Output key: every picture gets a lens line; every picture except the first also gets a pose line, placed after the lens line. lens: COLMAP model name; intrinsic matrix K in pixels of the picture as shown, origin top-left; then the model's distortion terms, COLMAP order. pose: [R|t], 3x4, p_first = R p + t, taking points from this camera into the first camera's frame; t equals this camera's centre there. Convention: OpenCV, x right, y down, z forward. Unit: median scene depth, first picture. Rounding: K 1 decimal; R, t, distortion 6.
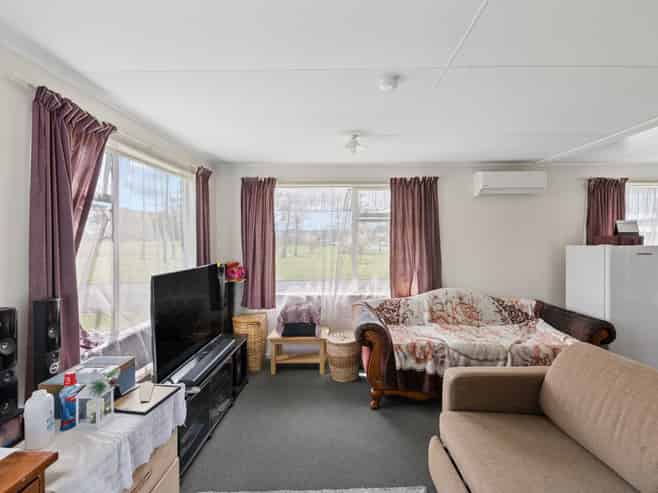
lens RADIAL K [[316.1, 0, 329.0], [0, 316.1, 246.5], [0, 0, 1]] dist [0.000426, -0.000045]
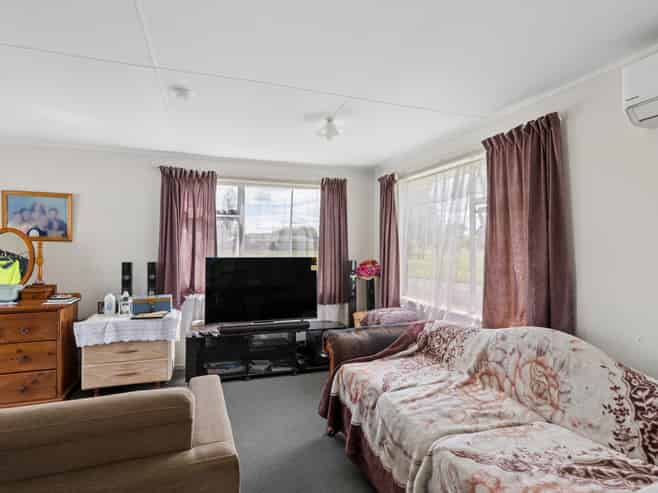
lens RADIAL K [[325.1, 0, 329.0], [0, 325.1, 246.5], [0, 0, 1]] dist [-0.002392, -0.000563]
pose [[0.409063, 0.011640, -0.912432, 0.728248], [-0.035681, 0.999358, -0.003247, 0.014686], [0.911809, 0.033884, 0.409215, 0.487224]]
